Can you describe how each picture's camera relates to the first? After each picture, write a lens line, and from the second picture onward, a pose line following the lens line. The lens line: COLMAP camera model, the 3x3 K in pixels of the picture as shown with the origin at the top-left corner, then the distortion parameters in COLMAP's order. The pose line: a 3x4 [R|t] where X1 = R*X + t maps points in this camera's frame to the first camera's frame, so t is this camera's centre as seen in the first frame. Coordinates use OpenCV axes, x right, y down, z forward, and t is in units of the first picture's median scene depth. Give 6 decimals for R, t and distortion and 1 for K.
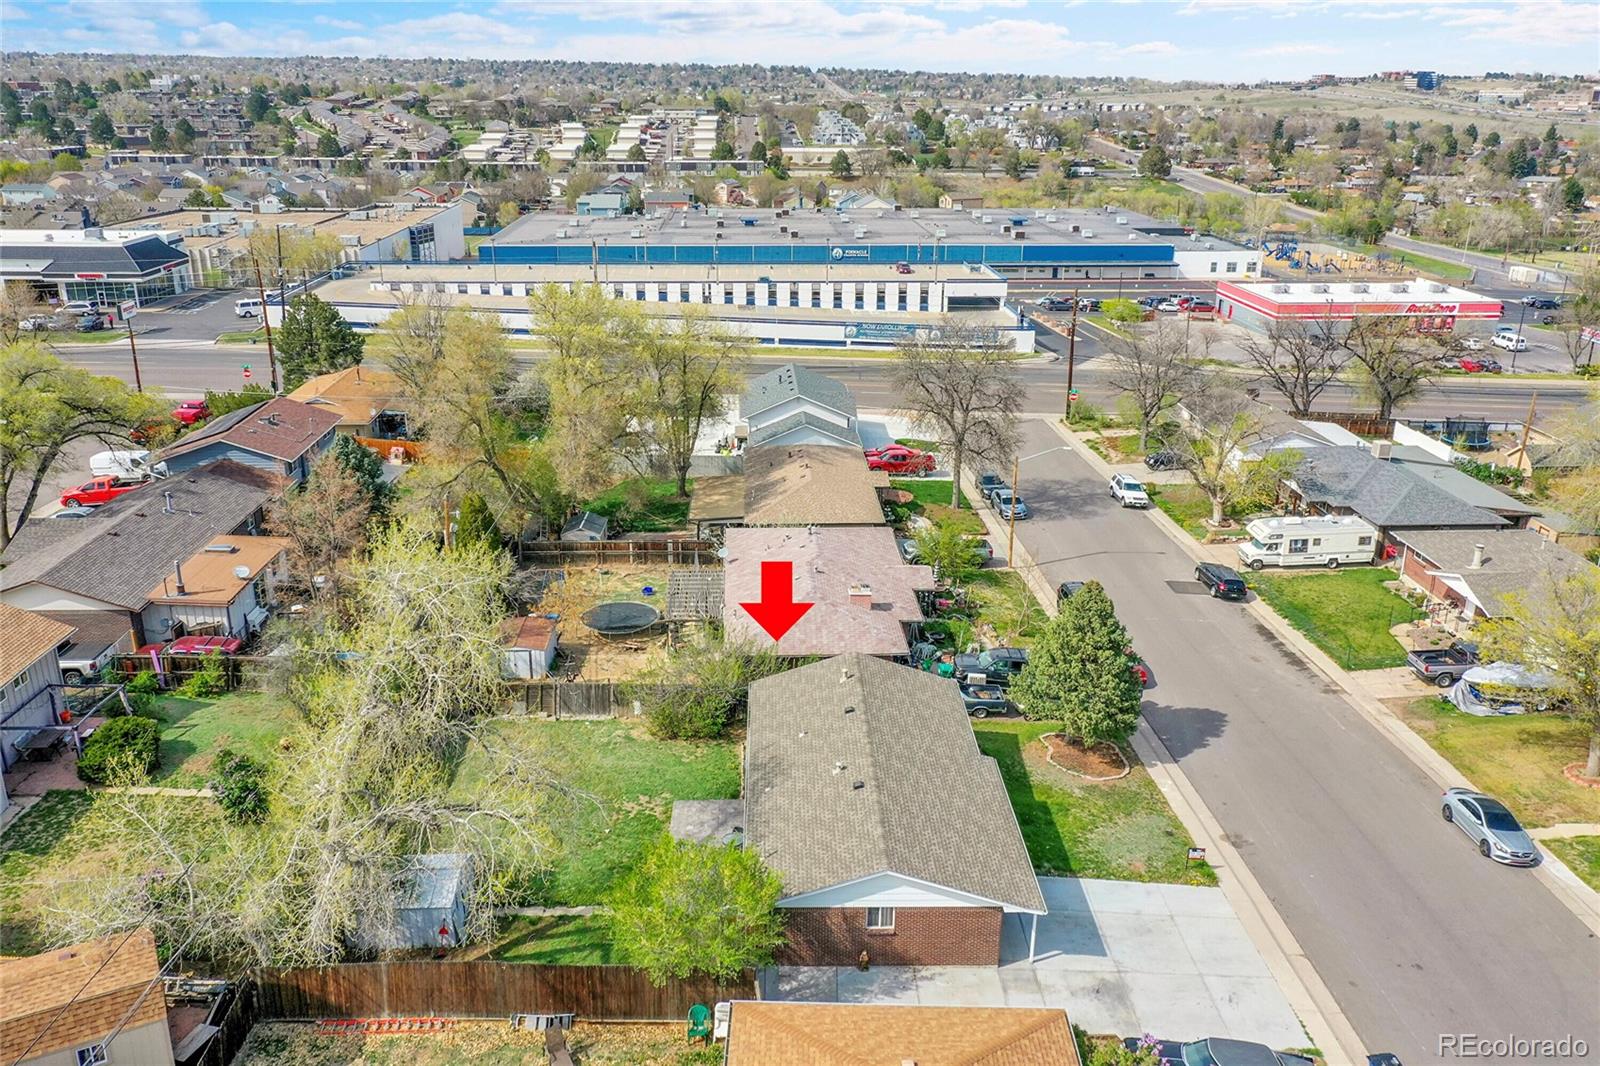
lens RADIAL K [[1256.5, 0, 800.0], [0, 1256.5, 533.0], [0, 0, 1]] dist [-0.004137, 0.000380]
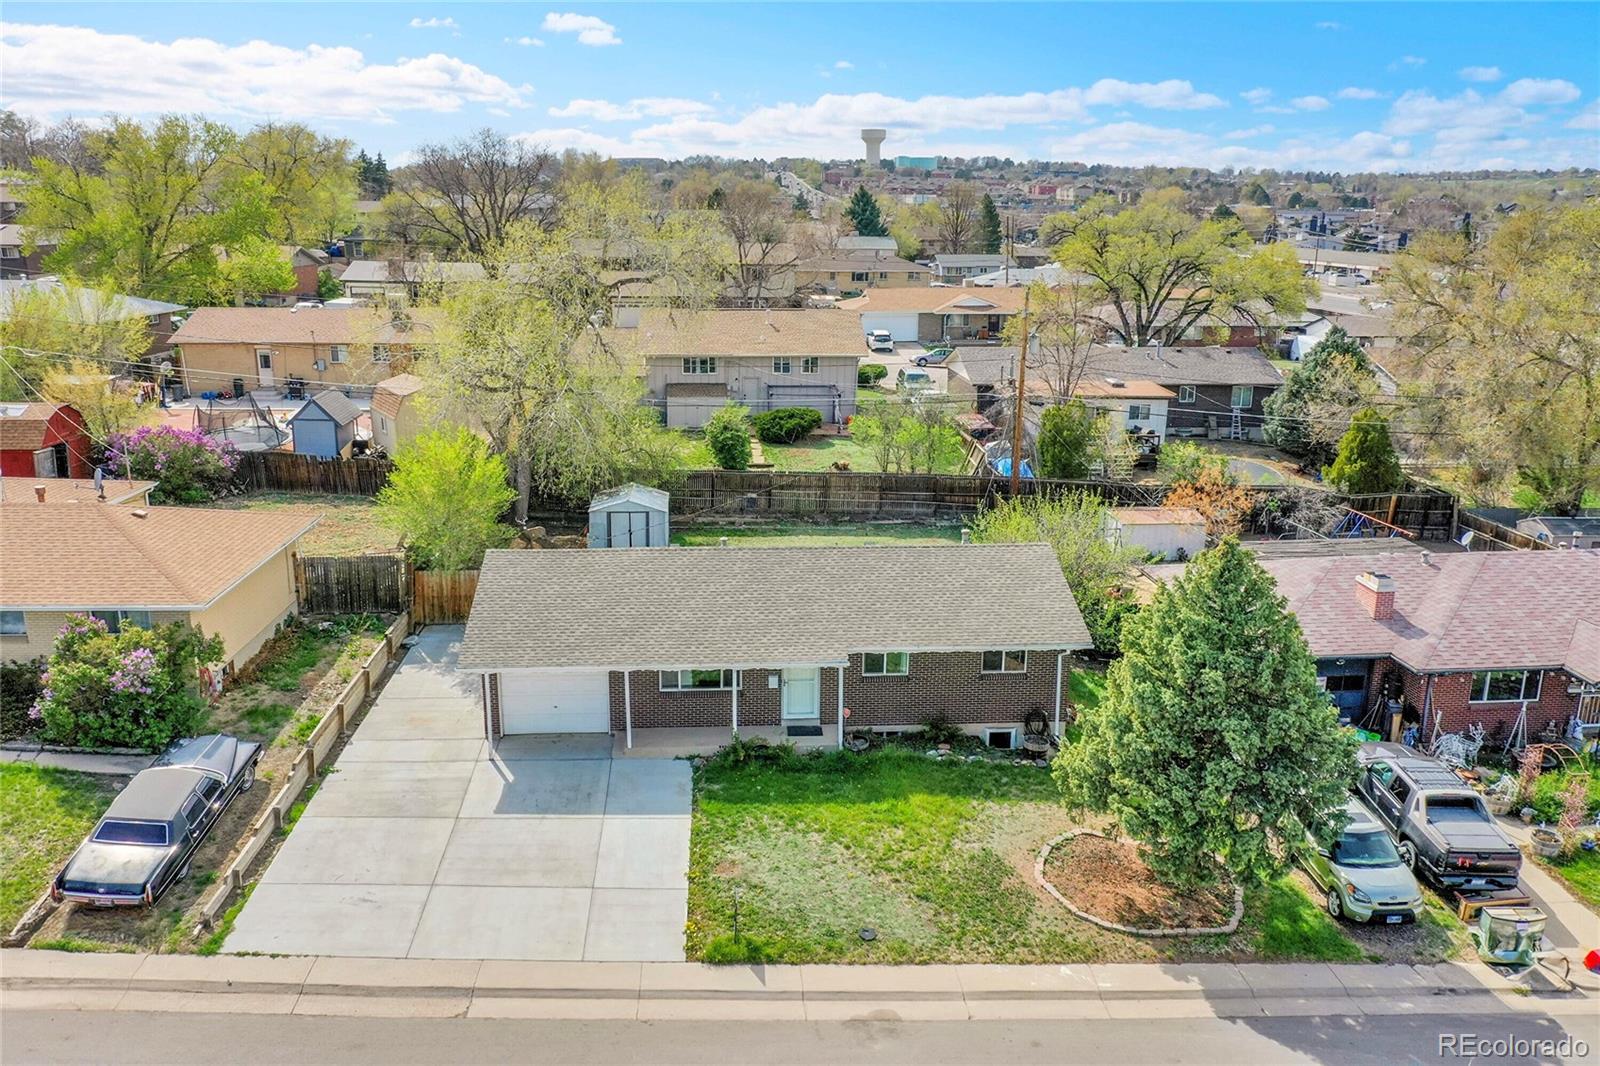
lens RADIAL K [[1256.5, 0, 800.0], [0, 1256.5, 533.0], [0, 0, 1]] dist [-0.004137, 0.000380]
pose [[0.056128, 0.245778, -0.967700, 0.784587], [-0.346468, 0.913794, 0.211992, -0.008959], [0.936381, 0.323378, 0.136444, 0.896818]]
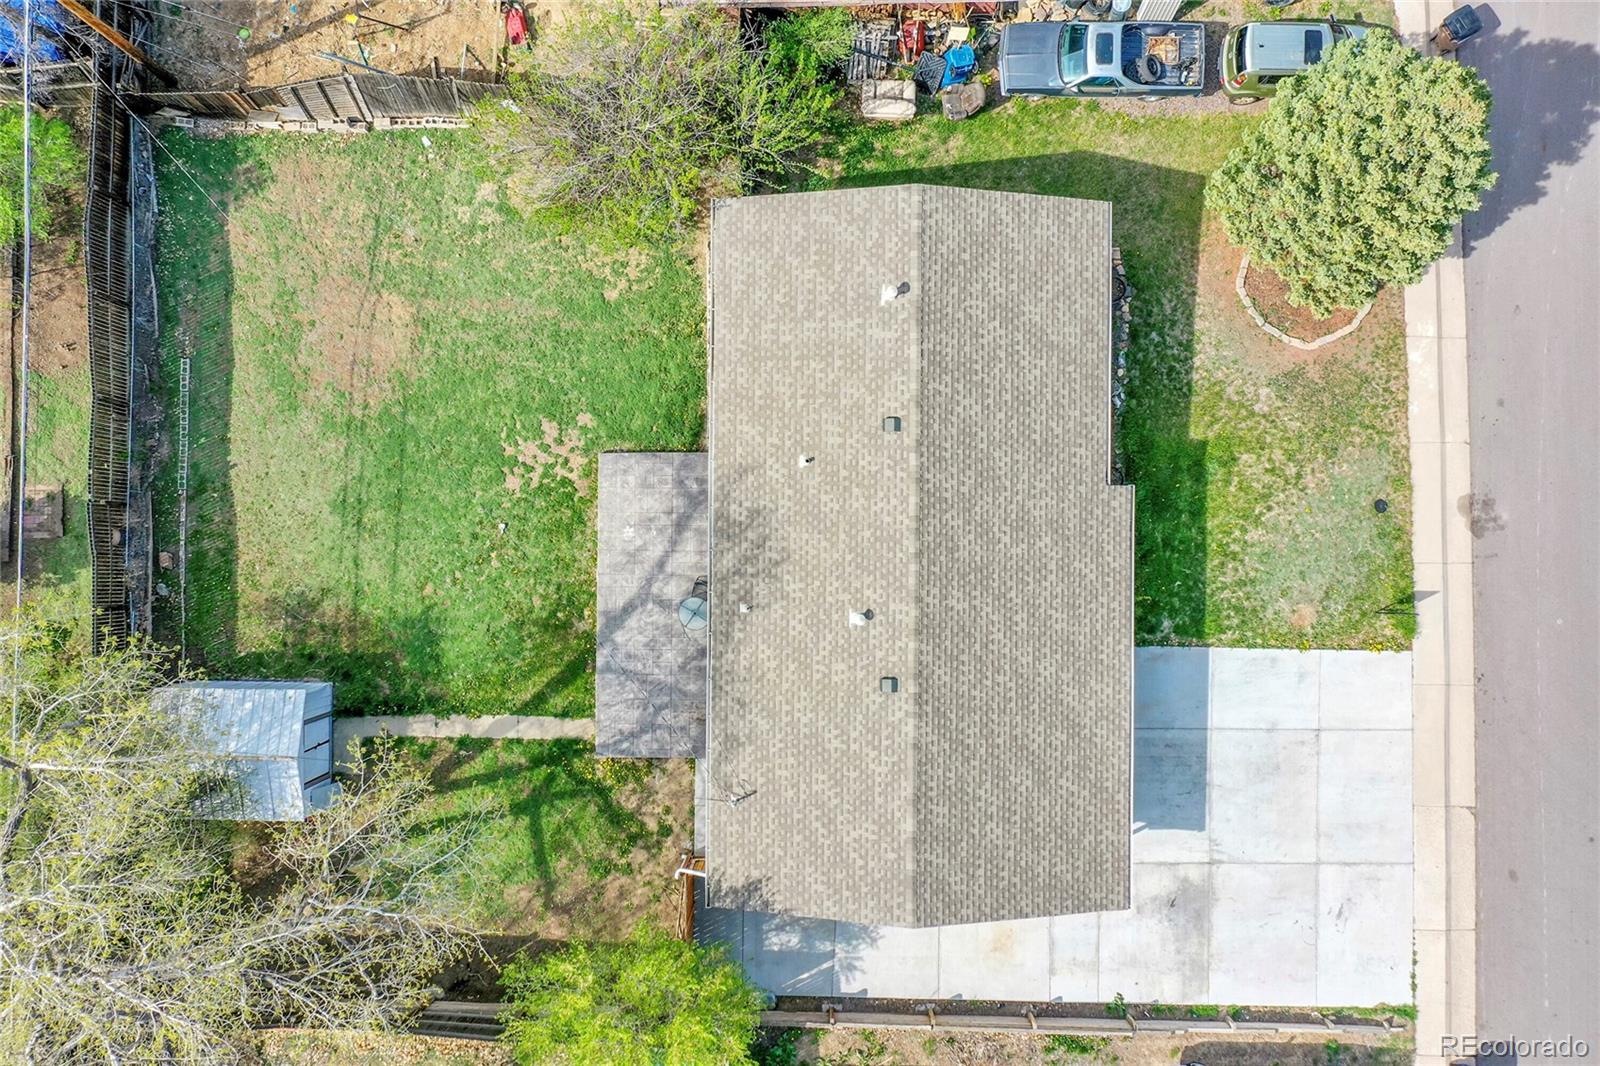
lens RADIAL K [[1256.5, 0, 800.0], [0, 1256.5, 533.0], [0, 0, 1]] dist [-0.004137, 0.000380]
pose [[0.999431, 0.029885, -0.015627, 0.009950], [0.004784, 0.333046, 0.942899, -0.377358], [0.033383, -0.942437, 0.332713, 0.805666]]
